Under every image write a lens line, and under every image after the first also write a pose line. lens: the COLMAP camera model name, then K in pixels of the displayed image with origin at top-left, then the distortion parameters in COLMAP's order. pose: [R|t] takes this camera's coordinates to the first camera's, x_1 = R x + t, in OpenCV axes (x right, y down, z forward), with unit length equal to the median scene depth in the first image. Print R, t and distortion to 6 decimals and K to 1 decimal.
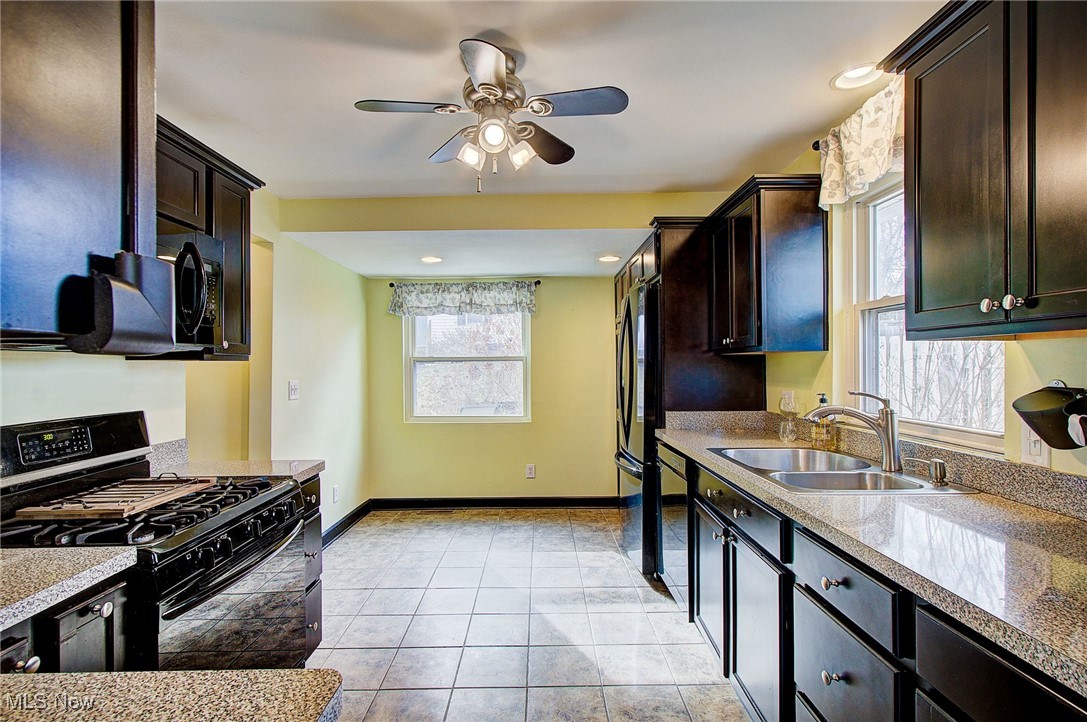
lens RADIAL K [[495.1, 0, 545.3], [0, 495.1, 341.6], [0, 0, 1]] dist [0.000763, 0.000696]
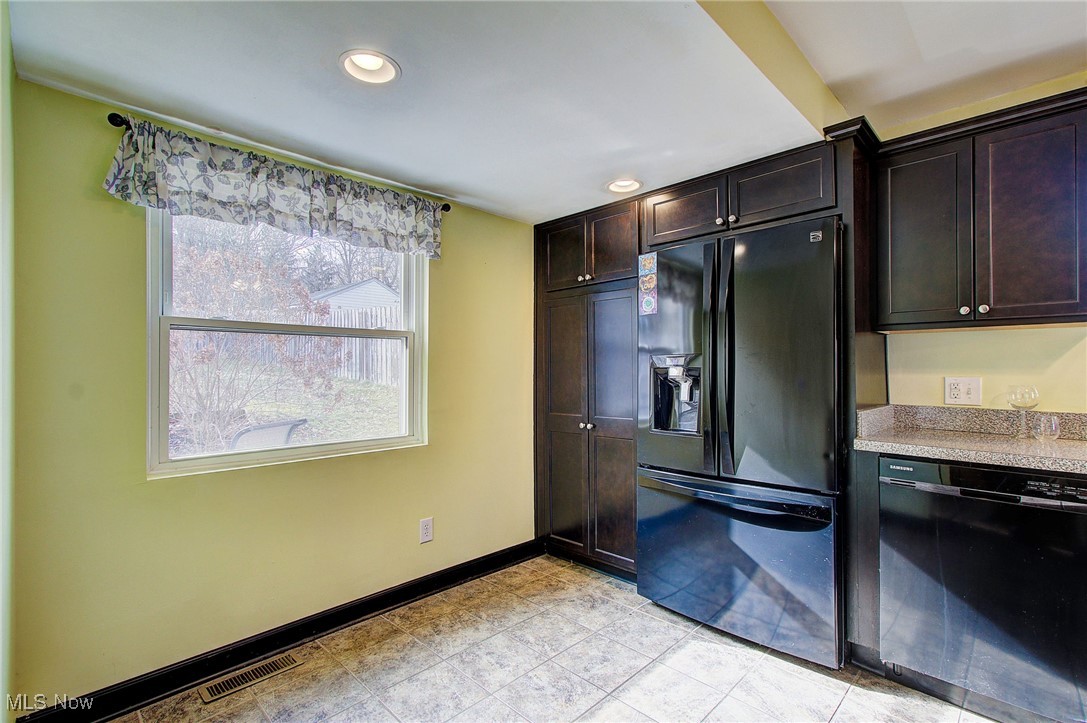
lens RADIAL K [[486.7, 0, 543.5], [0, 486.7, 361.5], [0, 0, 1]] dist [0.023287, 0.000160]
pose [[0.743896, 0.019755, 0.668004, -0.355347], [-0.037359, 0.999229, 0.012053, 0.058754], [-0.667251, -0.033922, 0.744060, 0.553478]]
